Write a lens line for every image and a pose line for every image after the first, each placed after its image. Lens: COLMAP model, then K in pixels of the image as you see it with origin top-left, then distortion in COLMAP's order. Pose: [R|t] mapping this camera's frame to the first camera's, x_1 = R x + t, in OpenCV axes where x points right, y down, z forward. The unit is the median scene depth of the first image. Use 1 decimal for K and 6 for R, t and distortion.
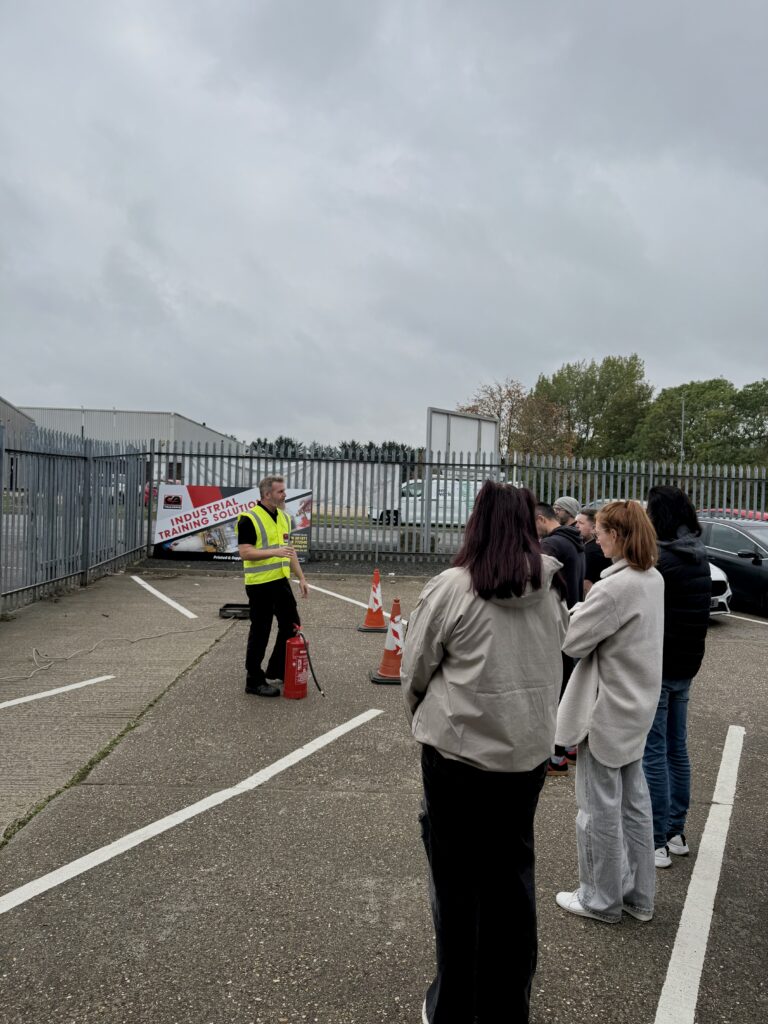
lens RADIAL K [[725.9, 0, 395.6], [0, 725.9, 510.7], [0, 0, 1]] dist [0.106457, -0.002729]
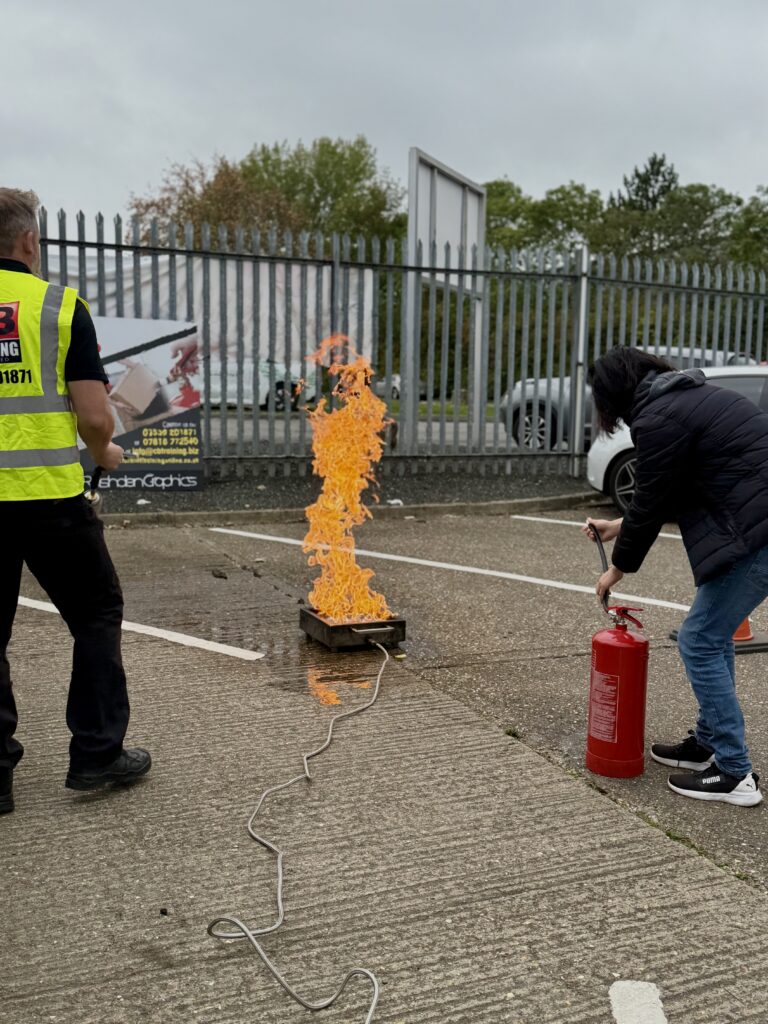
lens RADIAL K [[1105.9, 0, 384.0], [0, 1105.9, 512.0], [0, 0, 1]] dist [0.196460, -0.427233]
pose [[0.925365, -0.059782, 0.374333, -0.267289], [0.017976, 0.993296, 0.114196, 0.010164], [-0.378650, -0.098944, 0.920236, 0.316740]]
